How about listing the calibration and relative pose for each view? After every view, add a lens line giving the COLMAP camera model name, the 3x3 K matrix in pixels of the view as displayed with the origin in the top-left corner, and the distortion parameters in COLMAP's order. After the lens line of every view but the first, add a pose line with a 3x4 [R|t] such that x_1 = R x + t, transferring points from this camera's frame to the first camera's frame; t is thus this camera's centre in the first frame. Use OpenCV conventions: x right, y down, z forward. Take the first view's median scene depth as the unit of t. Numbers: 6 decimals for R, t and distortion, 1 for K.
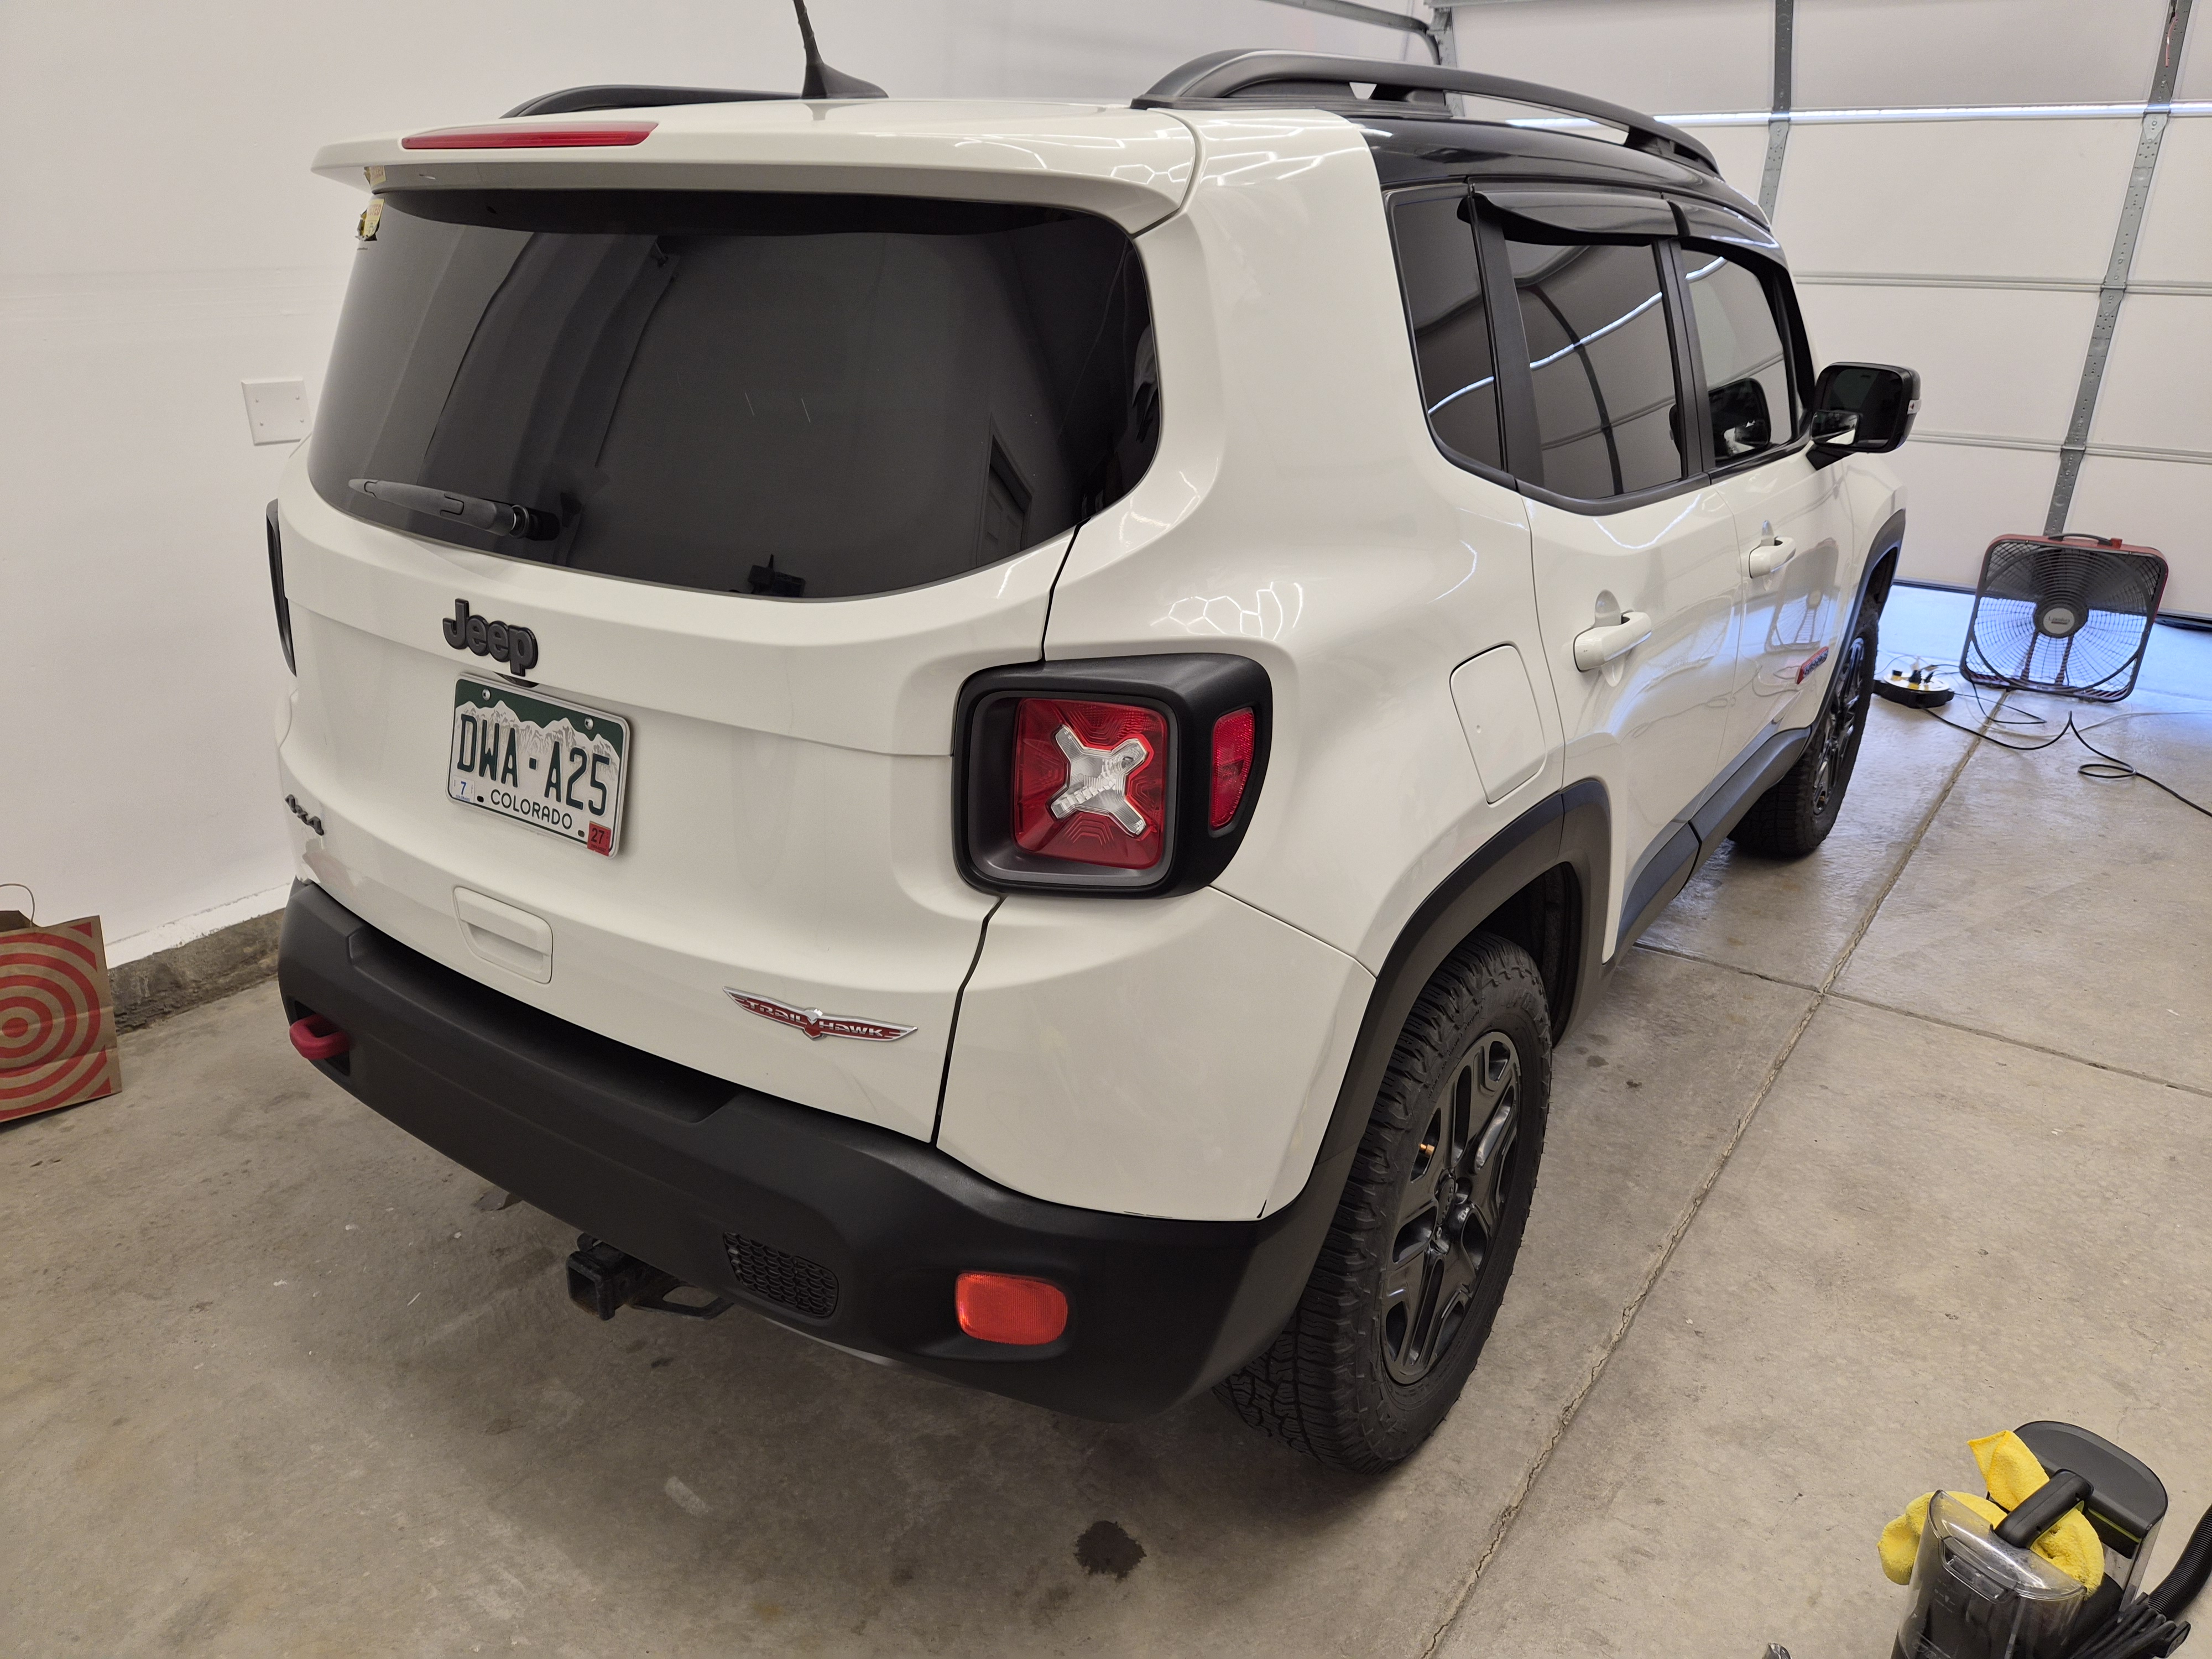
lens RADIAL K [[1508.6, 0, 1109.7], [0, 1508.6, 838.5], [0, 0, 1]] dist [0.001075, -0.006222]
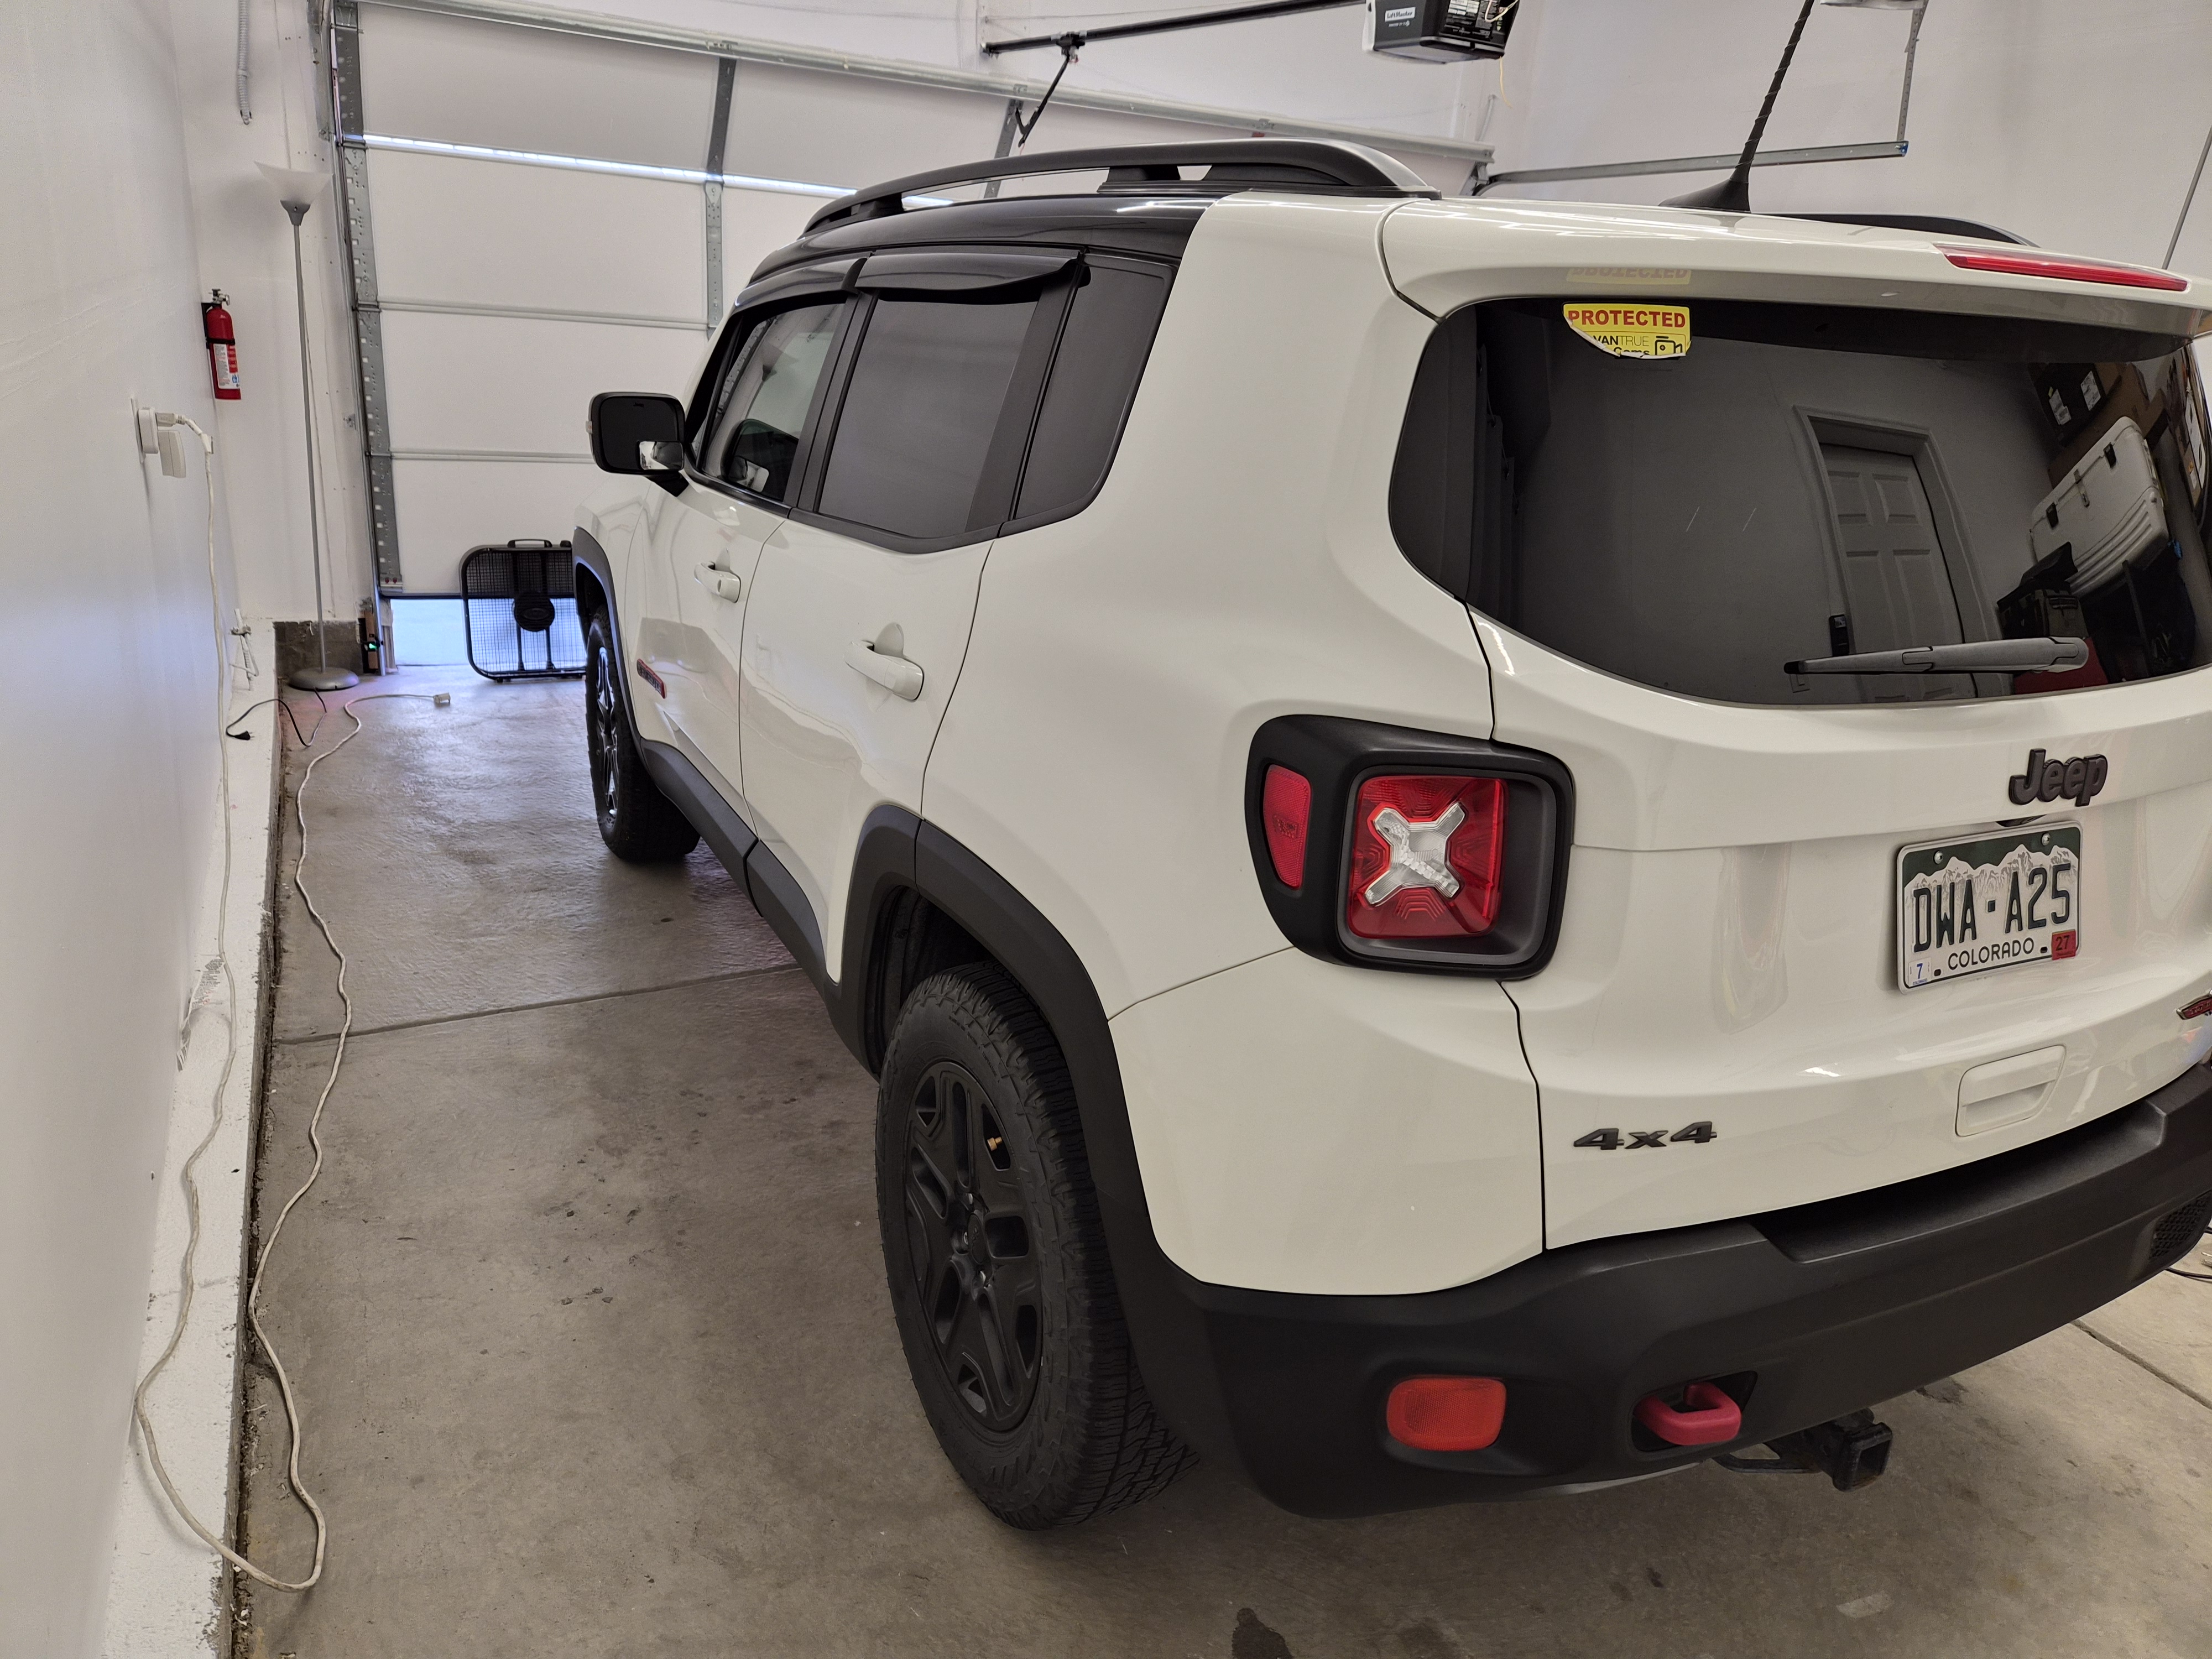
lens RADIAL K [[1508.6, 0, 1110.7], [0, 1508.6, 815.5], [0, 0, 1]] dist [0.001075, -0.006222]
pose [[0.458332, -0.254453, 0.851578, -1.416630], [0.271083, 0.952509, 0.138710, -0.382490], [-0.846431, 0.167273, 0.505544, 0.967695]]
